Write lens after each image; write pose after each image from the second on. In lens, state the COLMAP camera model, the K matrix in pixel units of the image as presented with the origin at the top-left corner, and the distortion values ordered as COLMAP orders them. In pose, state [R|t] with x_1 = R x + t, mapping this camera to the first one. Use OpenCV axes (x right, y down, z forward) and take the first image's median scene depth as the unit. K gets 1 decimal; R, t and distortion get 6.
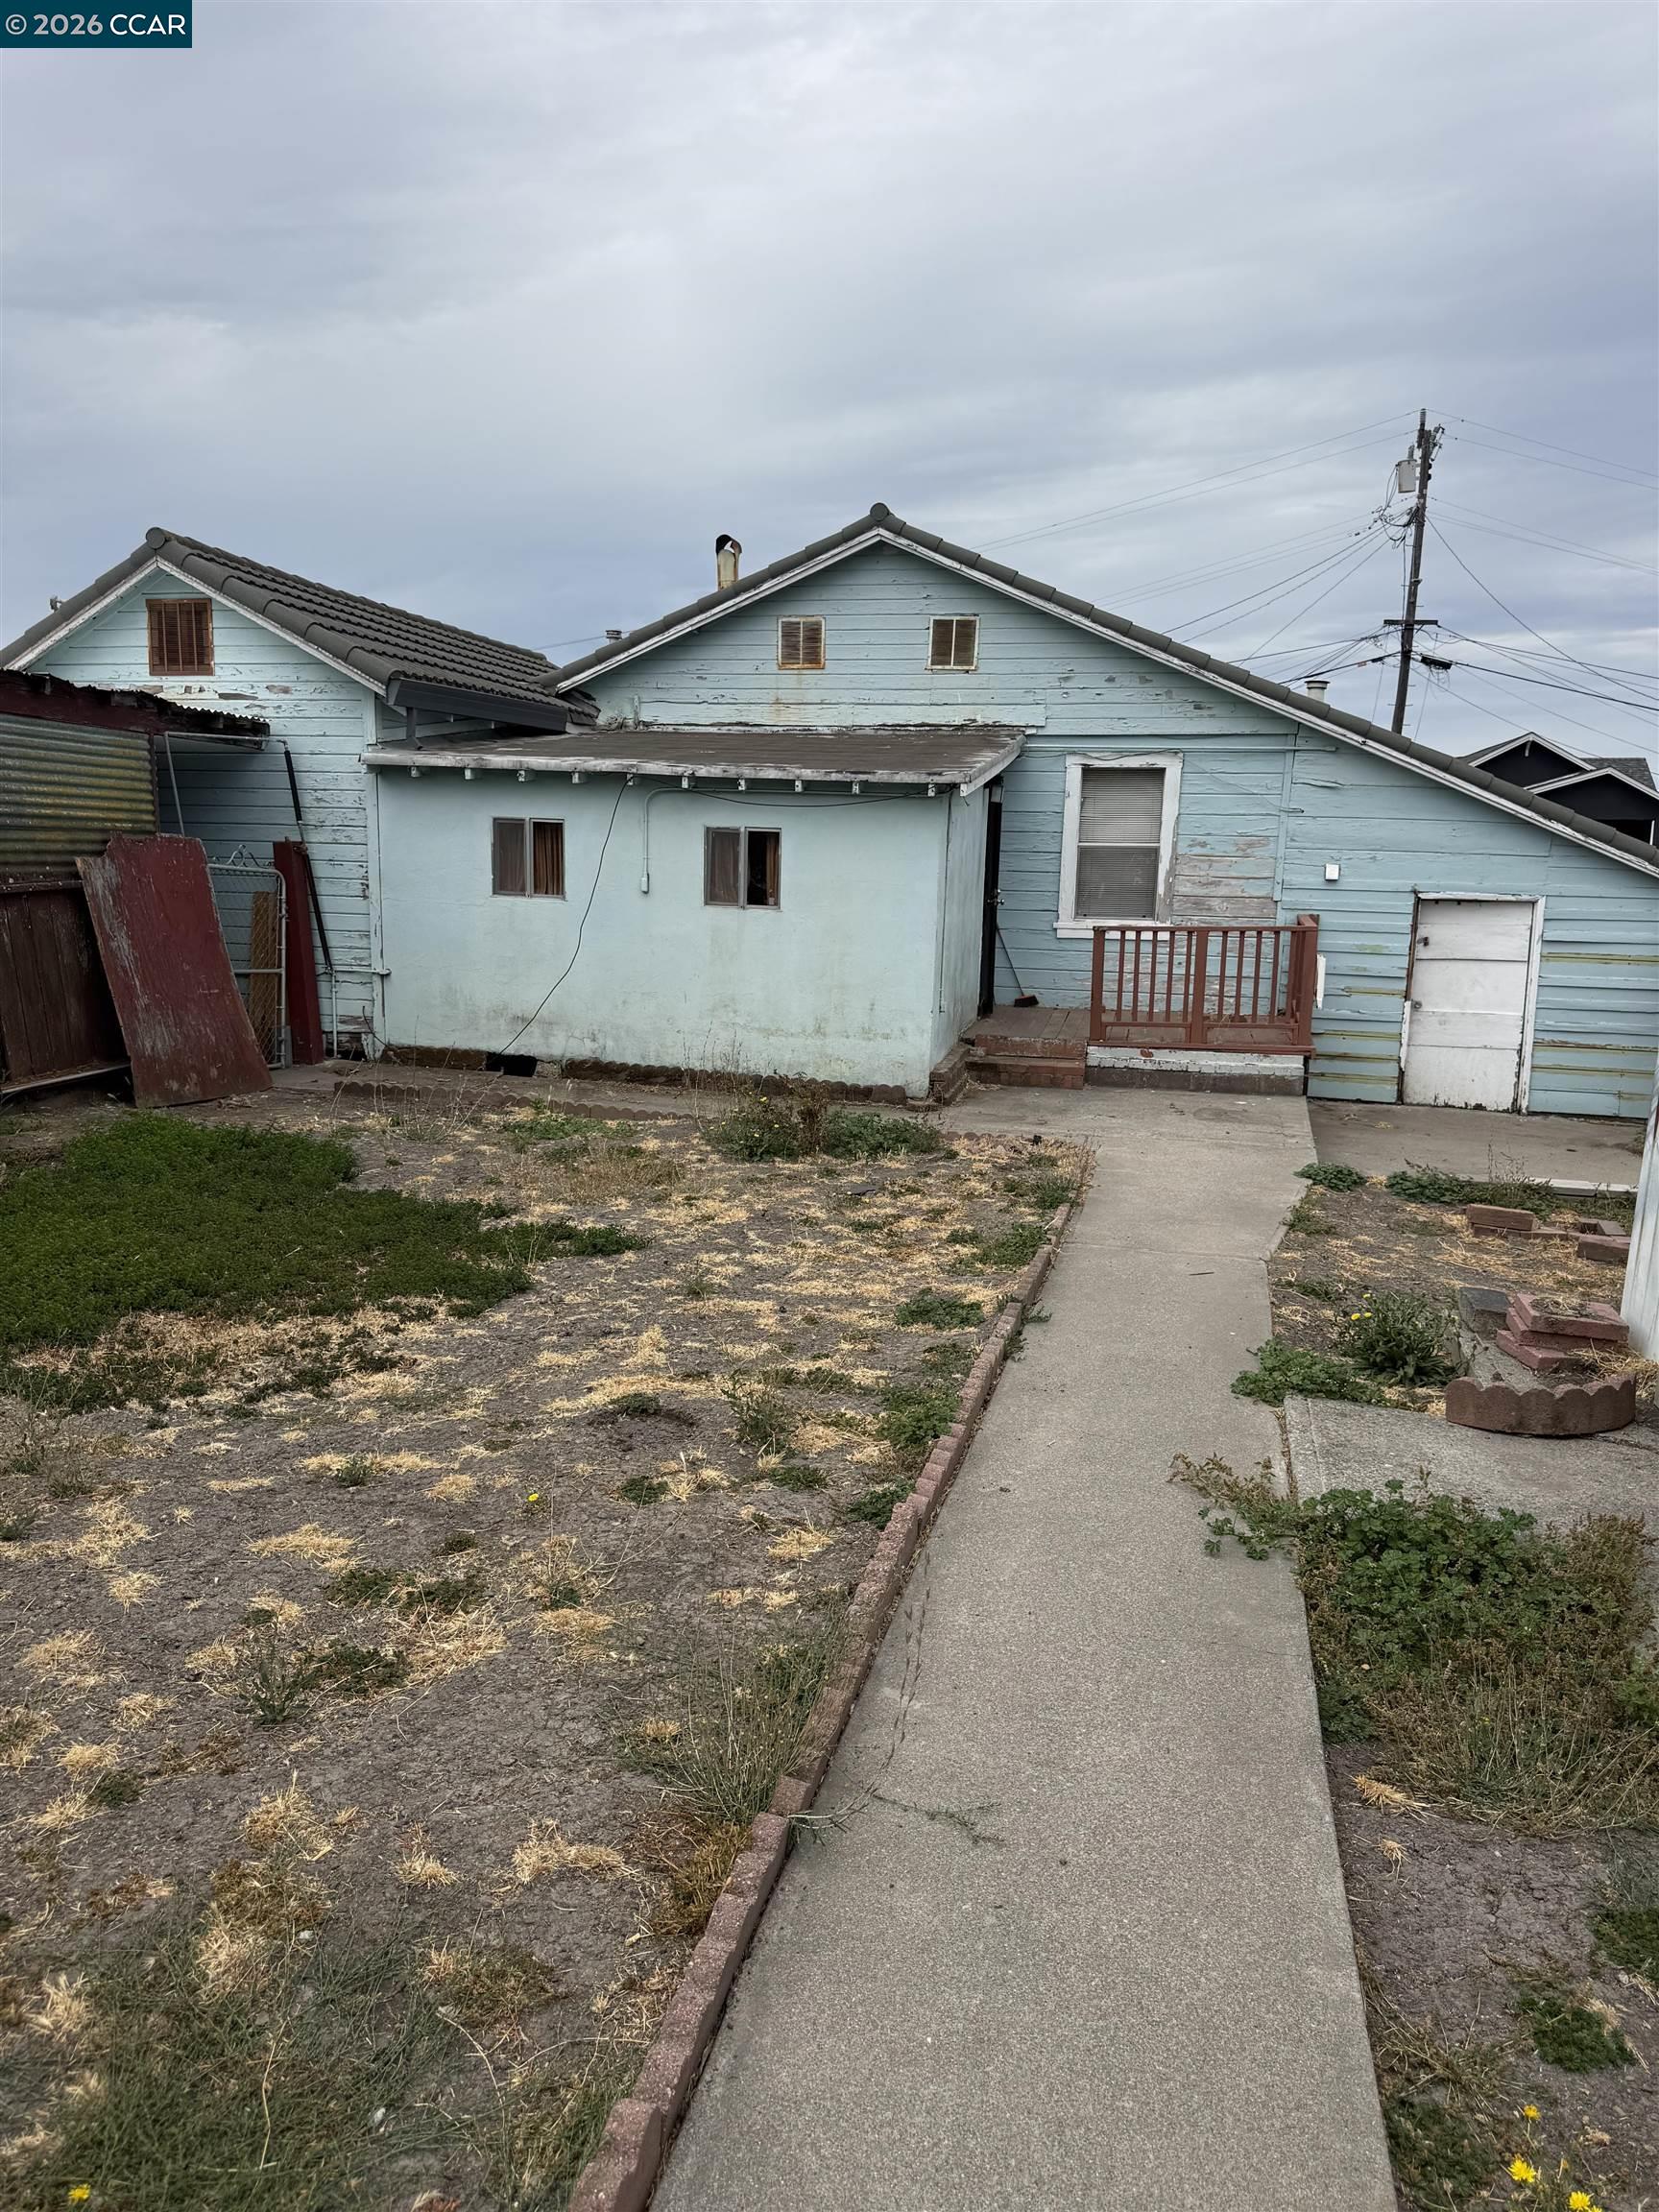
lens RADIAL K [[1554.5, 0, 823.3], [0, 1554.5, 1109.7], [0, 0, 1]] dist [0.100503, -0.150658]
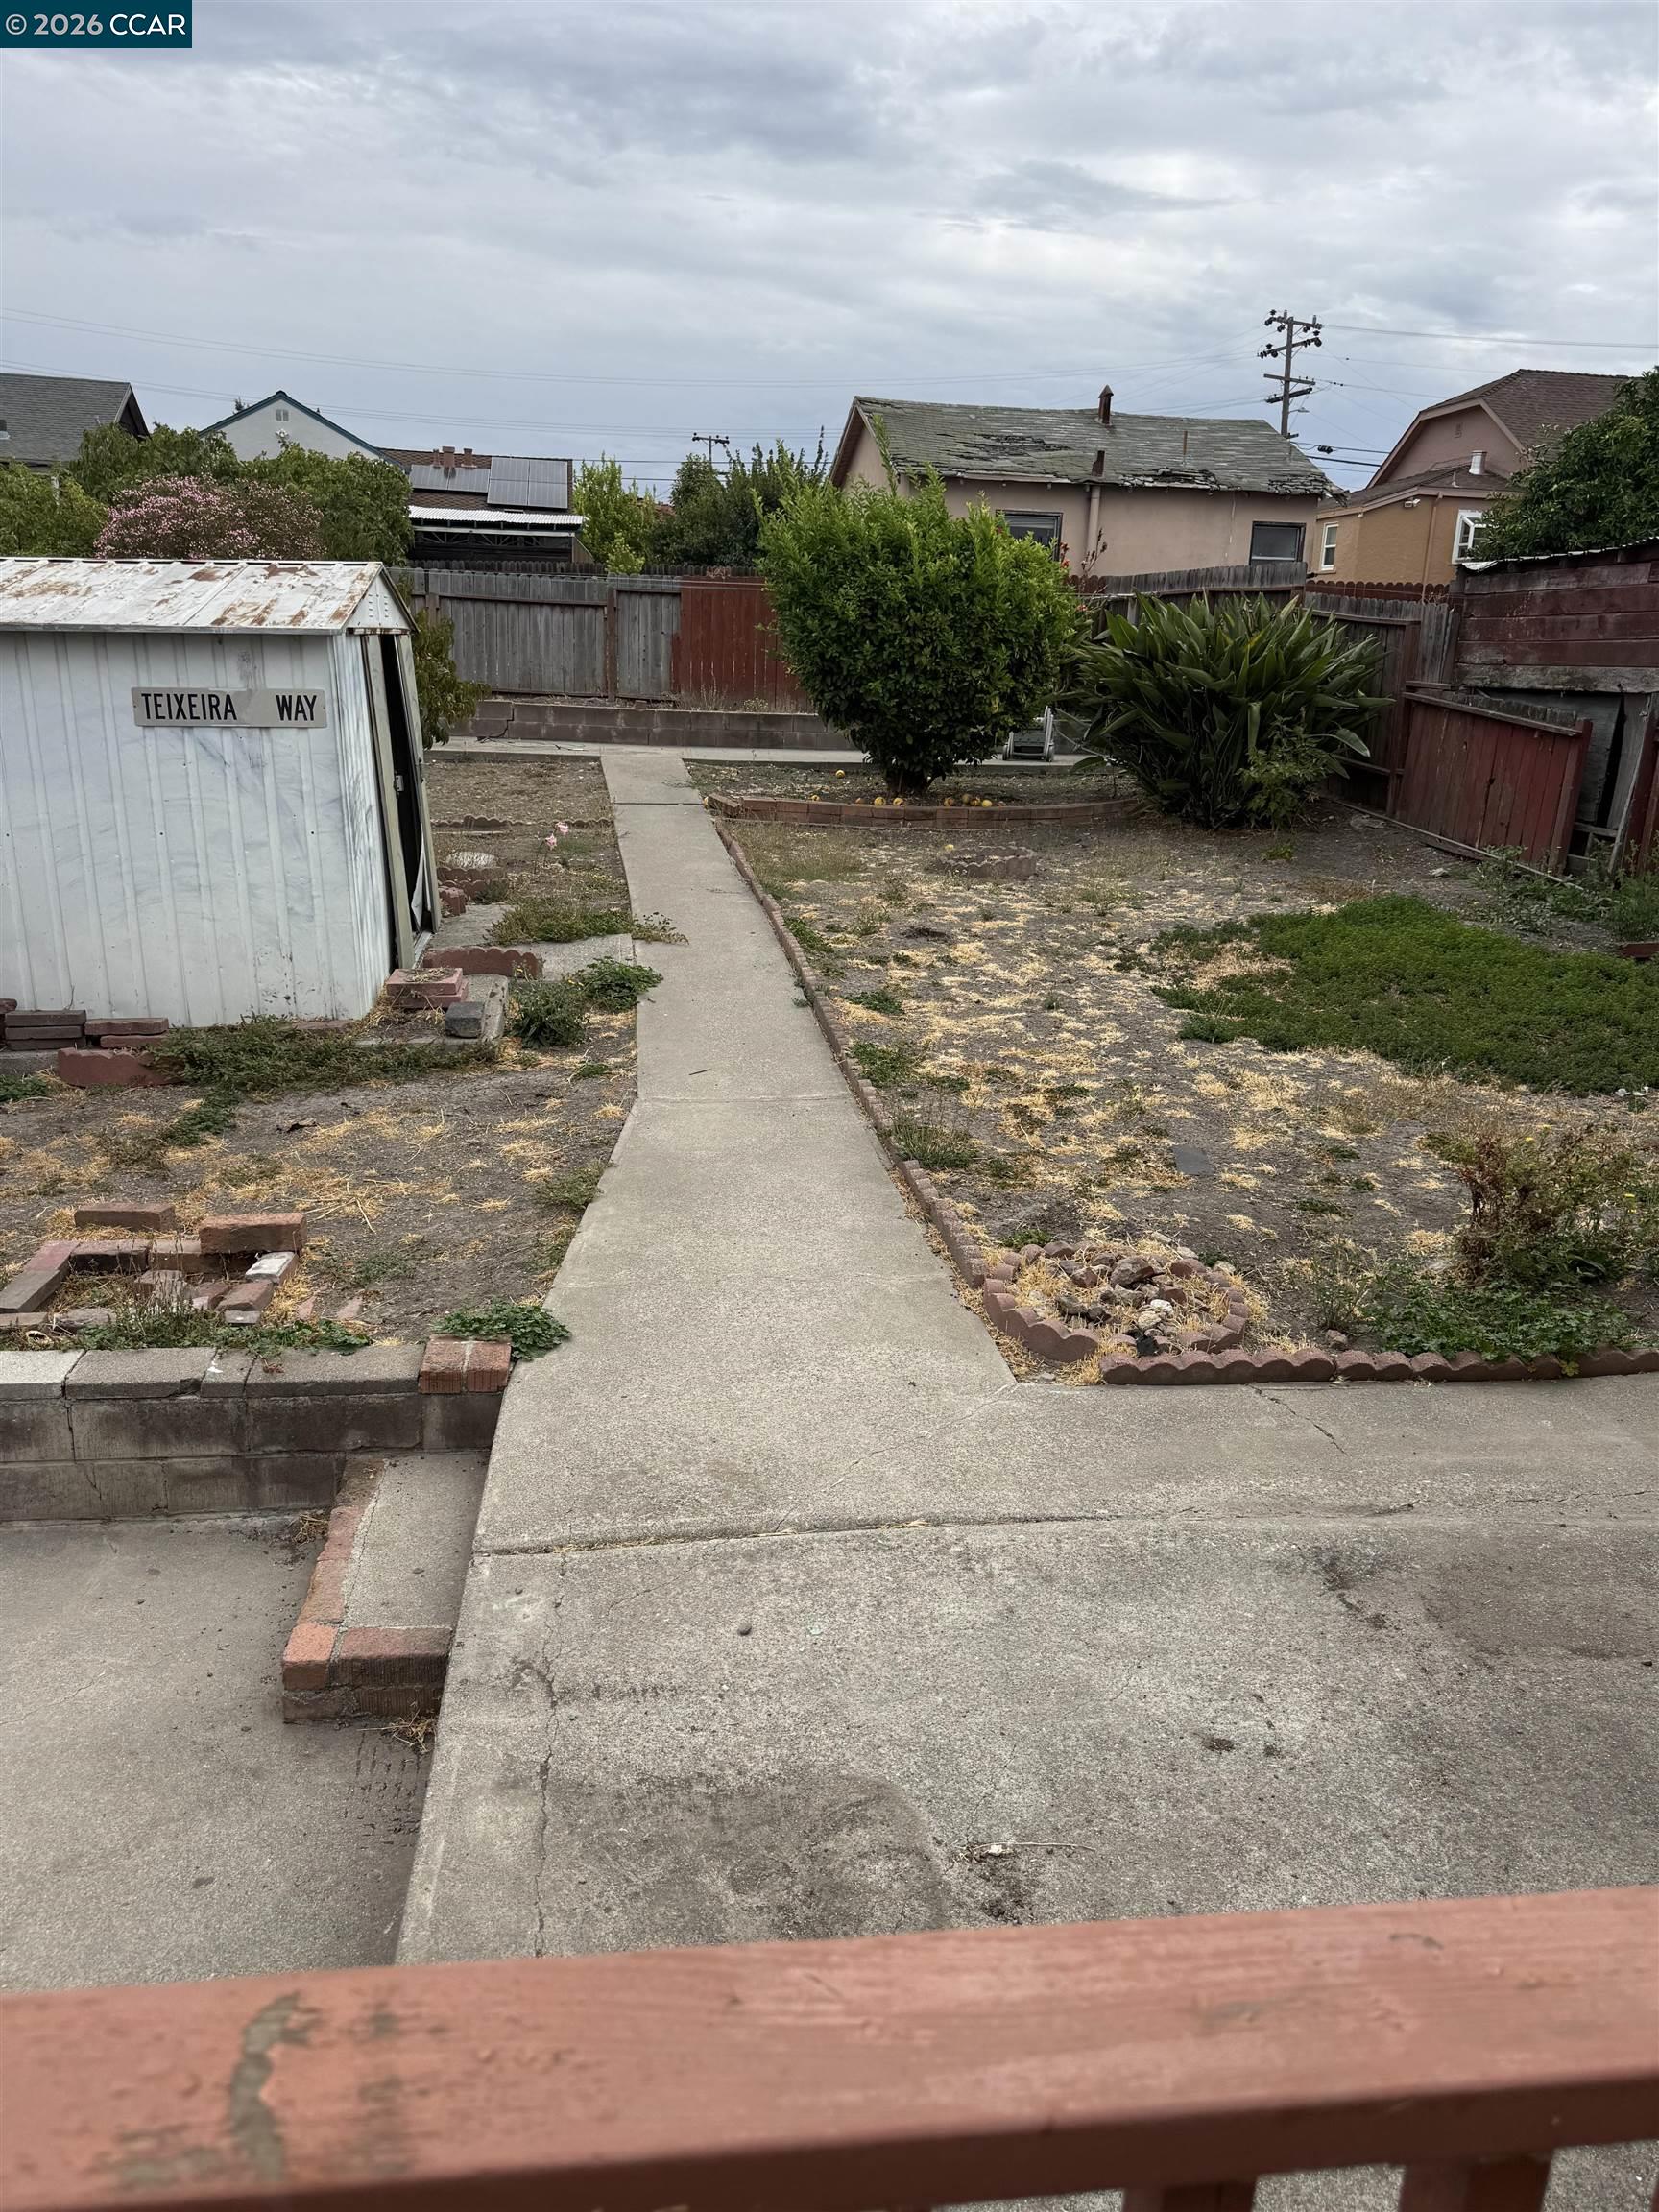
lens RADIAL K [[1554.5, 0, 823.3], [0, 1554.5, 1109.7], [0, 0, 1]] dist [0.100503, -0.150658]
pose [[-0.932768, 0.043351, -0.357862, 0.615685], [-0.111855, 0.908933, 0.401658, -0.333950], [0.342685, 0.414682, -0.842974, 2.203224]]
